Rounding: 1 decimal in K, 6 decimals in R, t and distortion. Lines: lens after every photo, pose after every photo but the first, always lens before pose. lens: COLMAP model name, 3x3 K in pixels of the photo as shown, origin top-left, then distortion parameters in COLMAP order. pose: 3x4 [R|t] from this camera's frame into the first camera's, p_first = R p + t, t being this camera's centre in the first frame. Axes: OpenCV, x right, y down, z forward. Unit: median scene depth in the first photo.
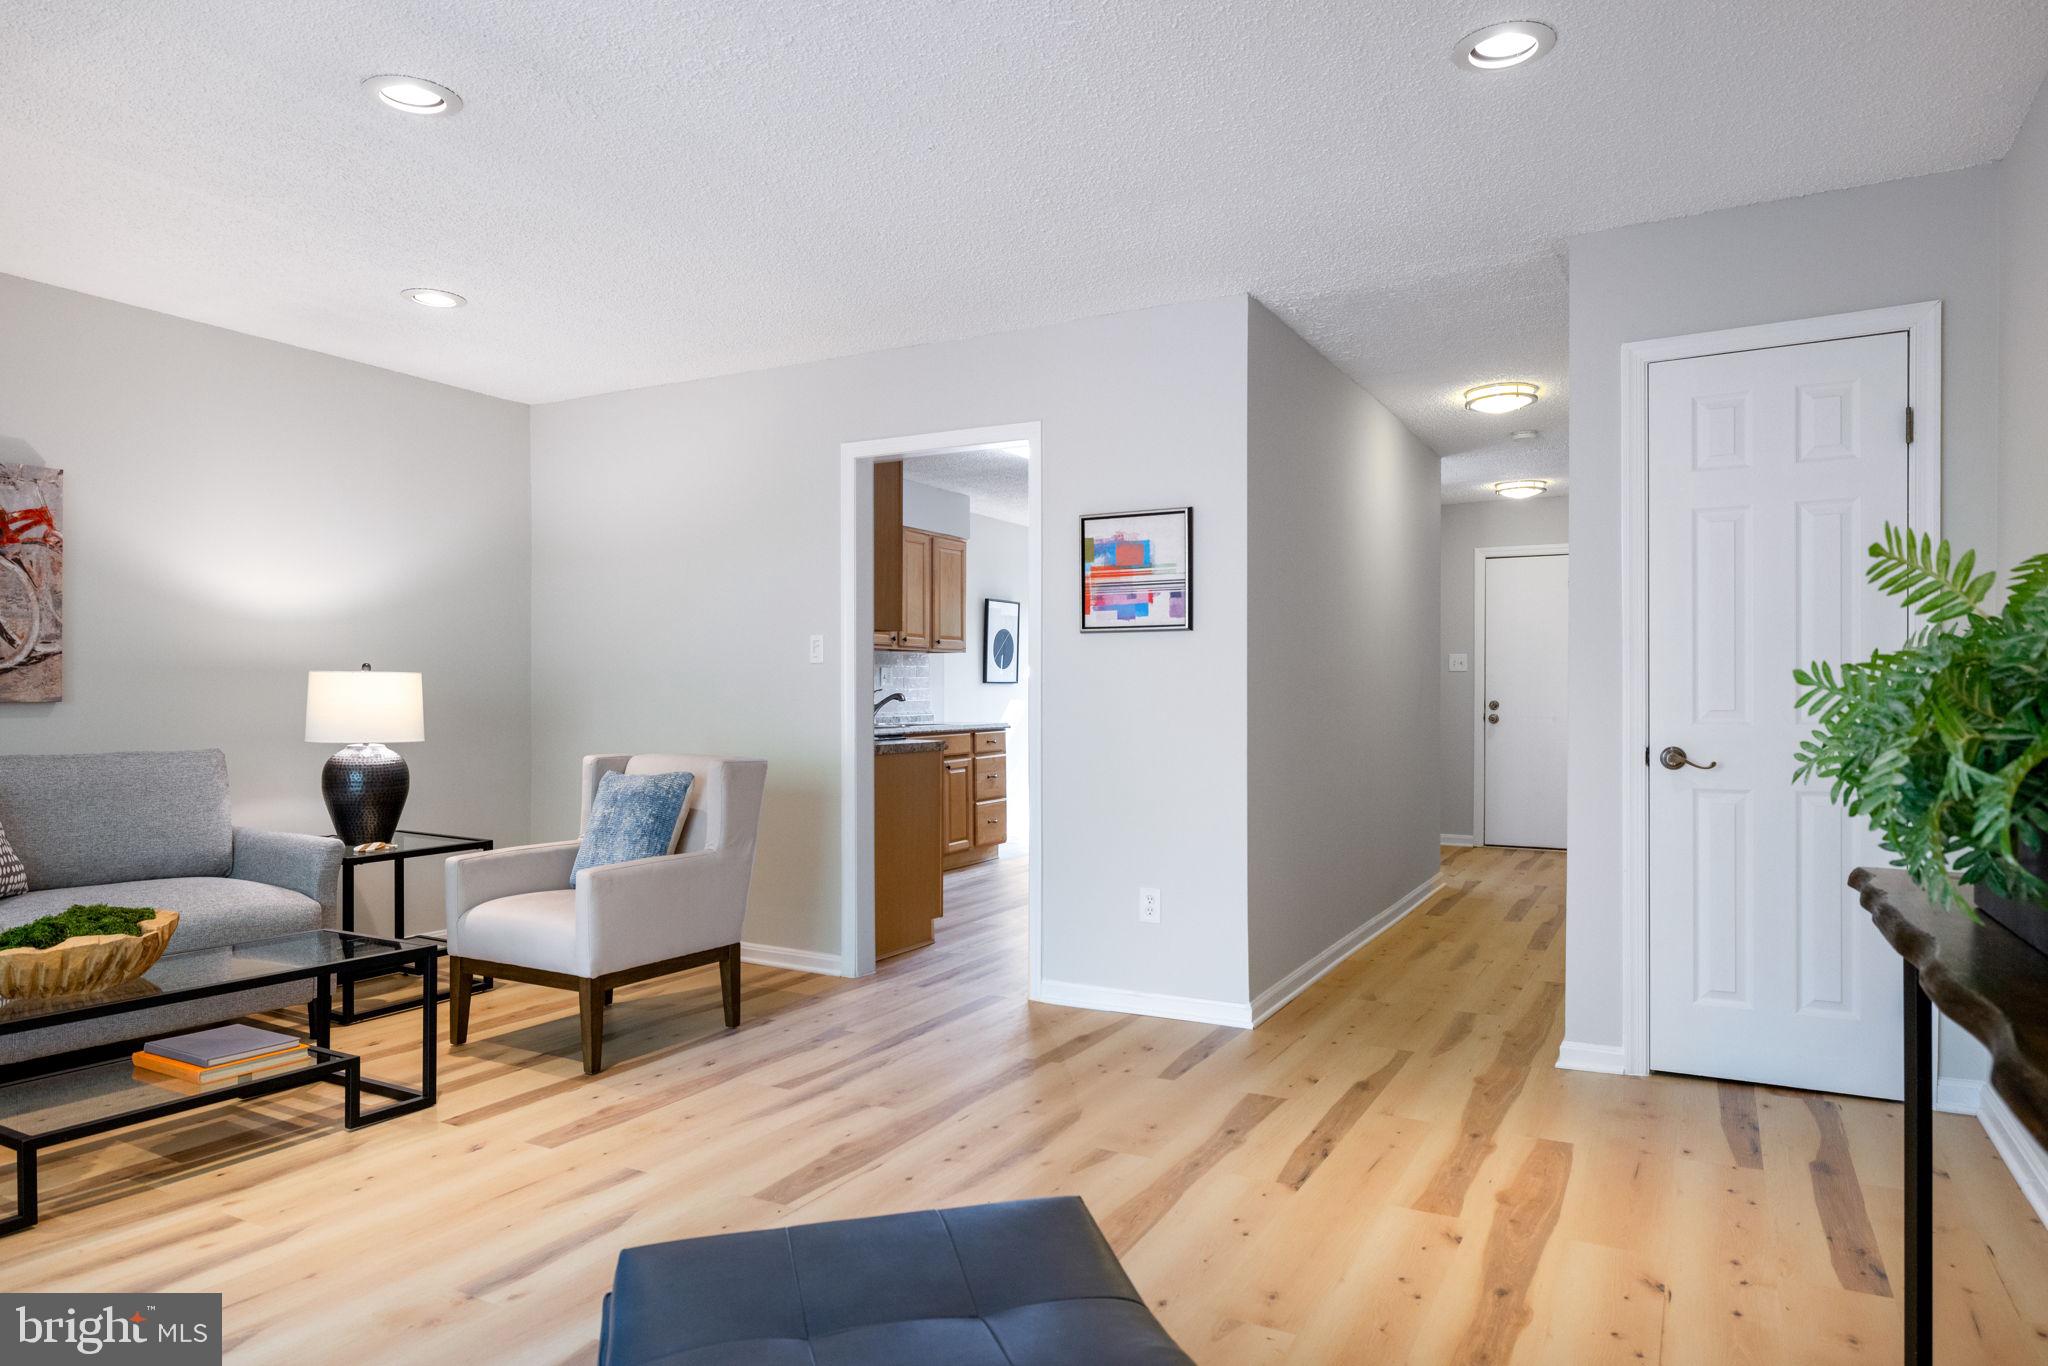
lens RADIAL K [[1249.3, 0, 1033.6], [0, 1249.3, 715.4], [0, 0, 1]] dist [0.005708, 0.003214]
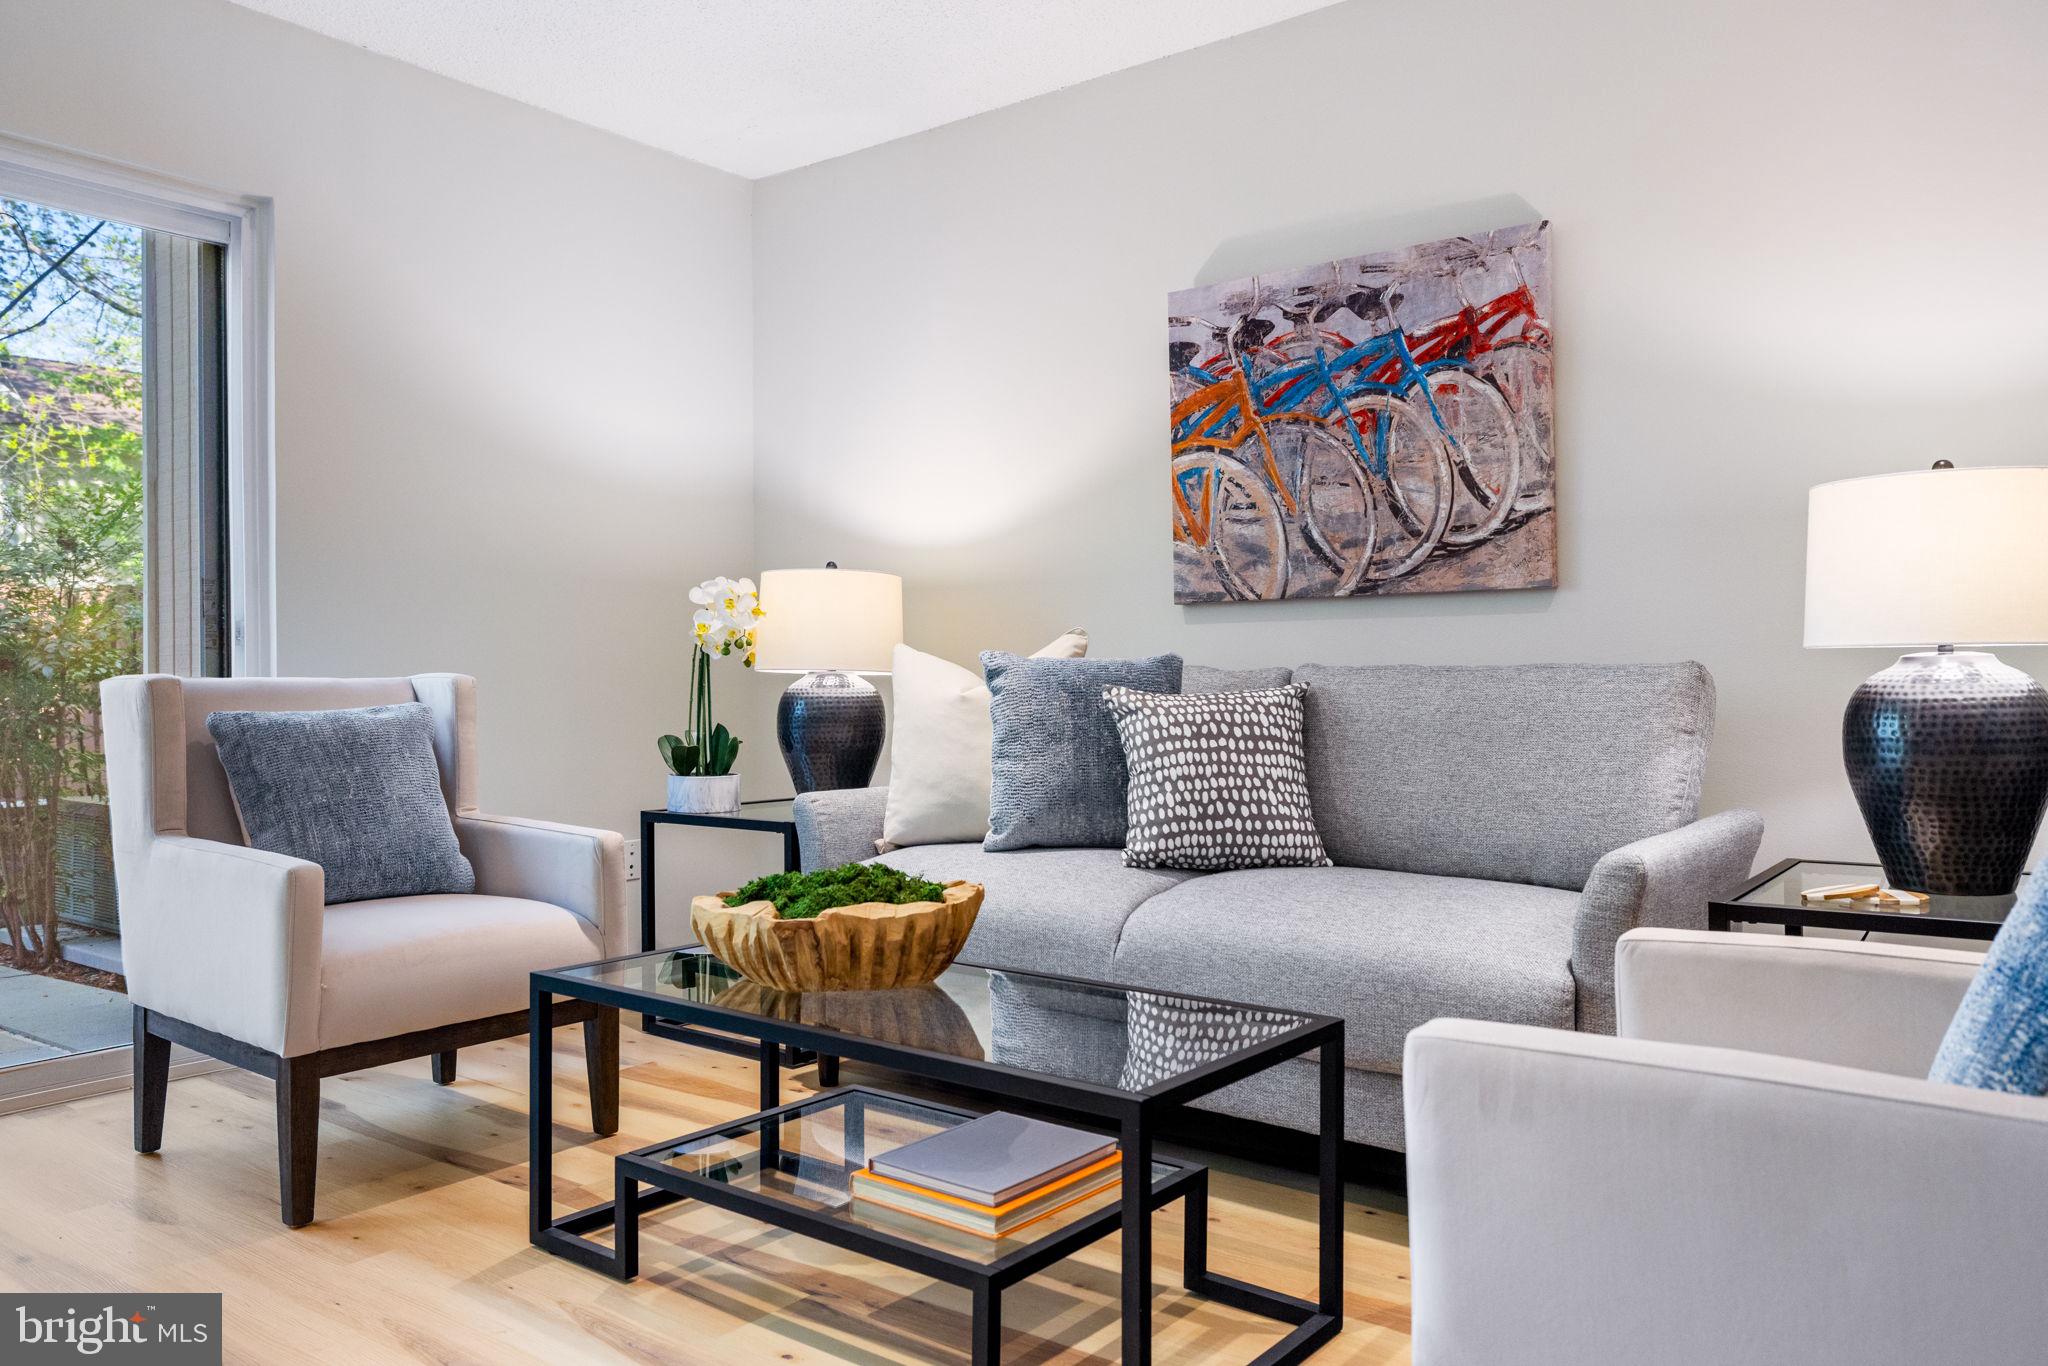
lens RADIAL K [[1483.8, 0, 1026.5], [0, 1483.8, 677.5], [0, 0, 1]] dist [0.007411, 0.001976]
pose [[-0.152024, -0.005314, -0.988362, 0.006166], [-0.010362, 0.999939, -0.003783, 0.041218], [0.988322, 0.009666, -0.152070, 0.871305]]
